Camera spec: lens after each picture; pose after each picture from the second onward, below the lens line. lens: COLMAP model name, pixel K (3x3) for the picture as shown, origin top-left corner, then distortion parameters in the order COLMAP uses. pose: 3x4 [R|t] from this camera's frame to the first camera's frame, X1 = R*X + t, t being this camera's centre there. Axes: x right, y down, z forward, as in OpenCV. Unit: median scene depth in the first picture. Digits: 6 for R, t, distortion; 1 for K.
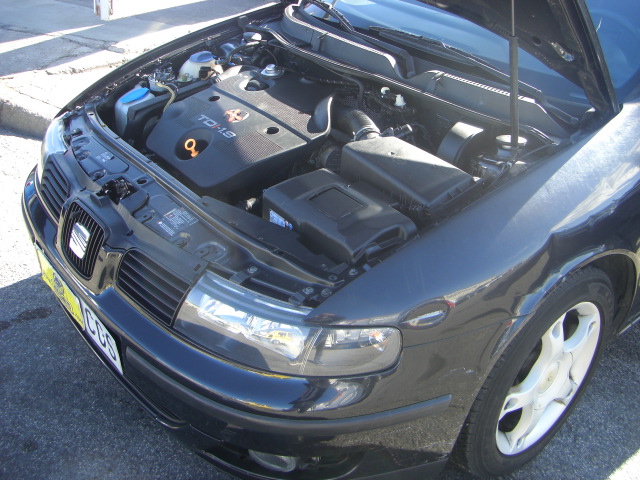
lens RADIAL K [[771.0, 0, 320.0], [0, 771.0, 240.0], [0, 0, 1]] dist [-0.185942, 0.061111]
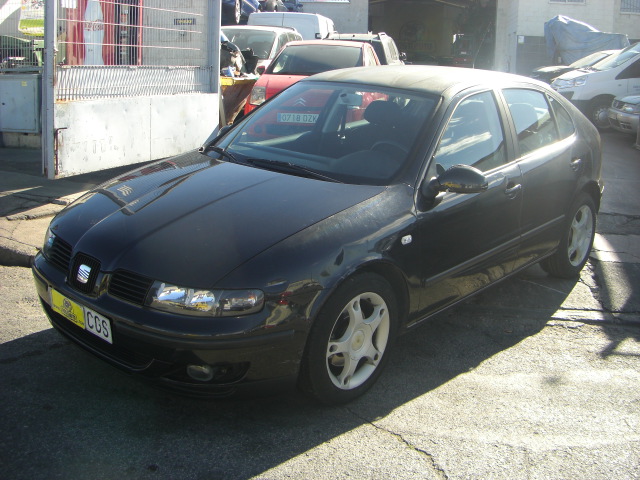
lens RADIAL K [[771.0, 0, 320.0], [0, 771.0, 240.0], [0, 0, 1]] dist [-0.185942, 0.061111]
pose [[0.991111, -0.045295, 0.125092, 0.006528], [0.072265, 0.972743, -0.220336, 0.322492], [-0.111702, 0.227417, 0.967370, -0.708916]]
